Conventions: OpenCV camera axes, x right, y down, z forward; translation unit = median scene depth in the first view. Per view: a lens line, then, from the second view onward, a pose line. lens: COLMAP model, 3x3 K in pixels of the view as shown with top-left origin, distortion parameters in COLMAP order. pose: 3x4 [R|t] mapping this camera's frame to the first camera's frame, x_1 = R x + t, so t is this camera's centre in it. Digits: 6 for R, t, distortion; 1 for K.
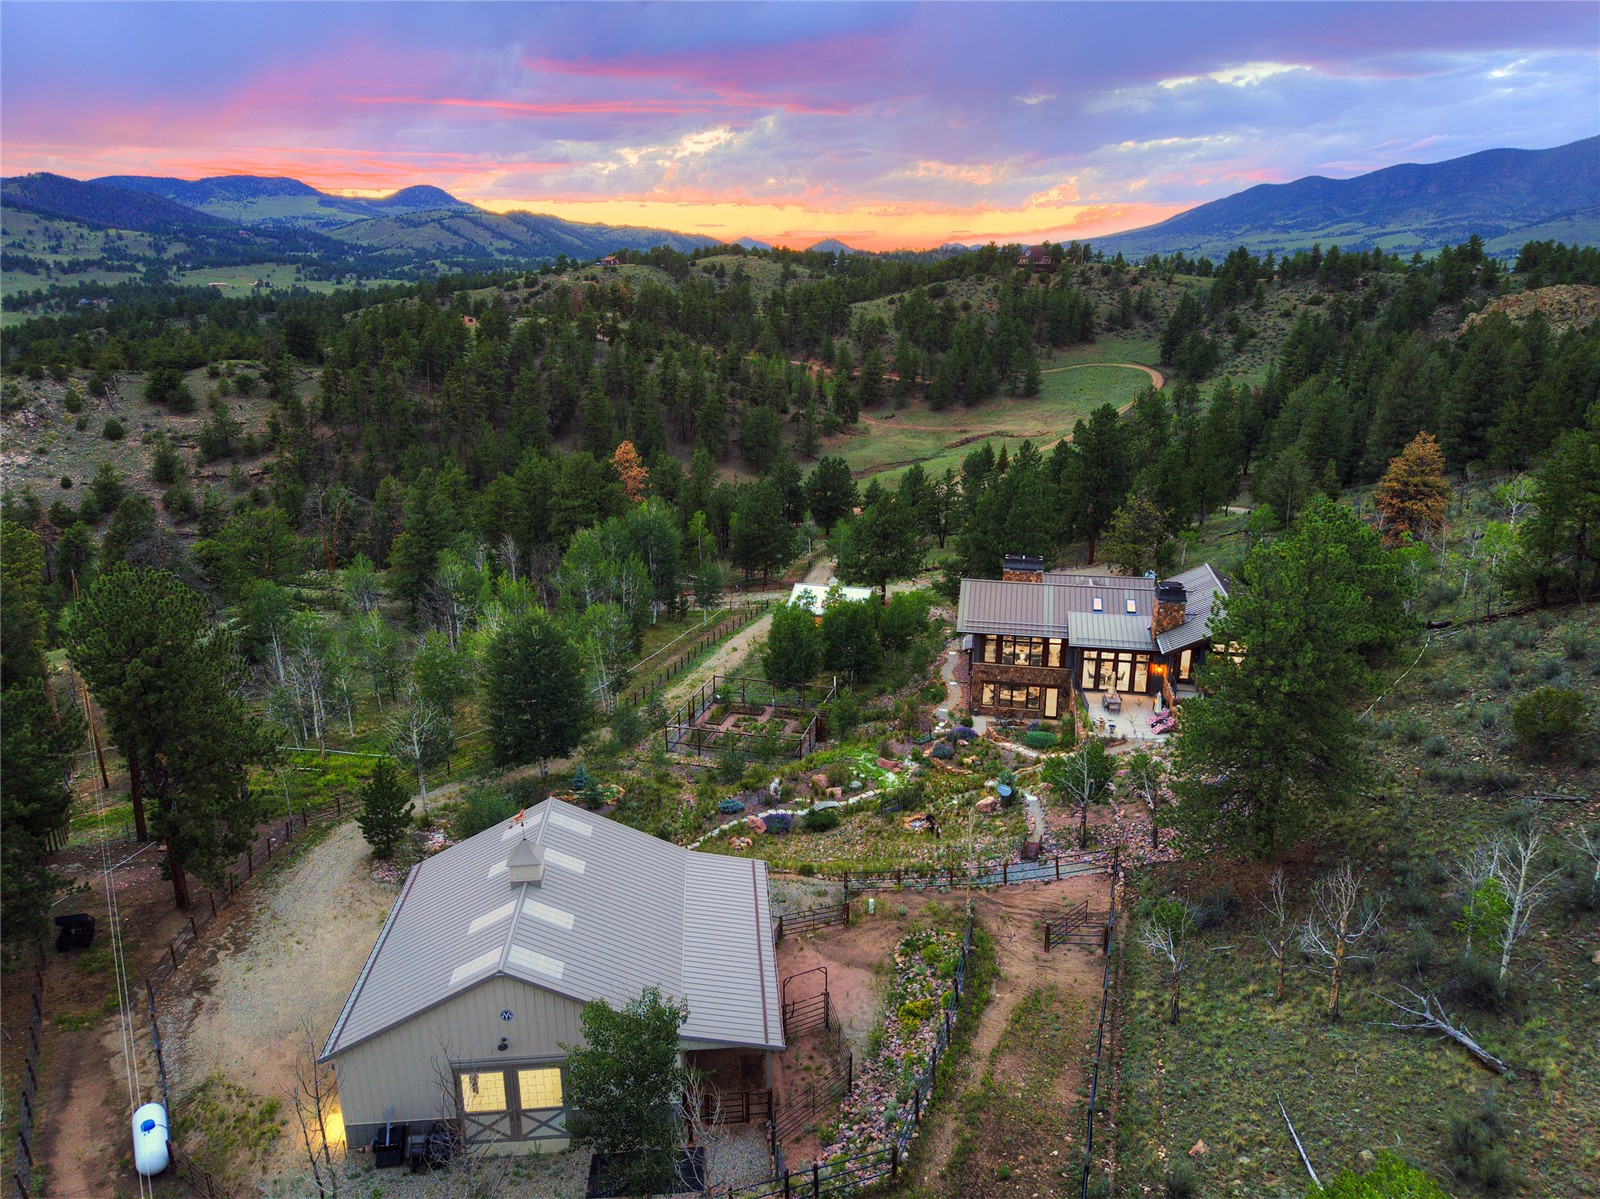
lens RADIAL K [[1116.9, 0, 791.8], [0, 1116.9, 530.7], [0, 0, 1]] dist [0.037877, -0.004299]
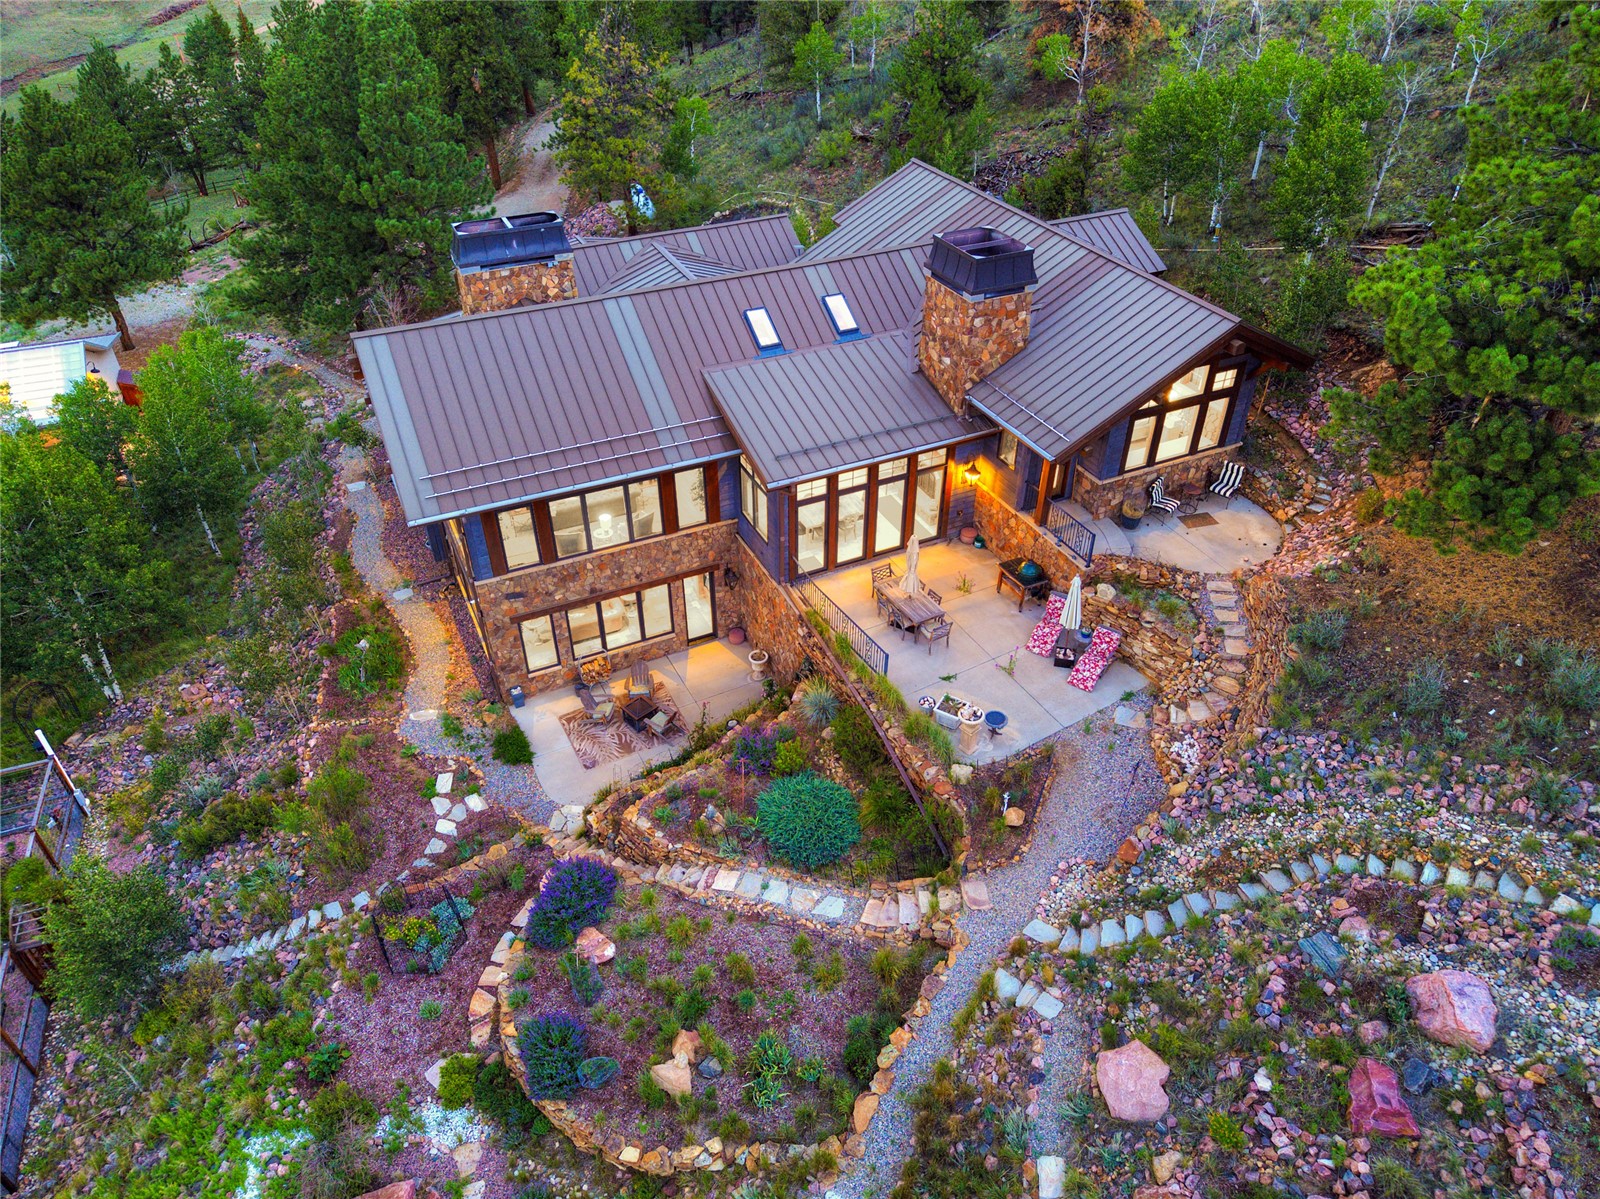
lens RADIAL K [[1116.9, 0, 791.8], [0, 1116.9, 530.7], [0, 0, 1]] dist [0.037877, -0.004299]
pose [[0.807095, -0.344040, 0.479827, 0.080688], [0.156766, 0.908387, 0.387632, -0.015801], [-0.569229, -0.237635, 0.787088, 0.683487]]
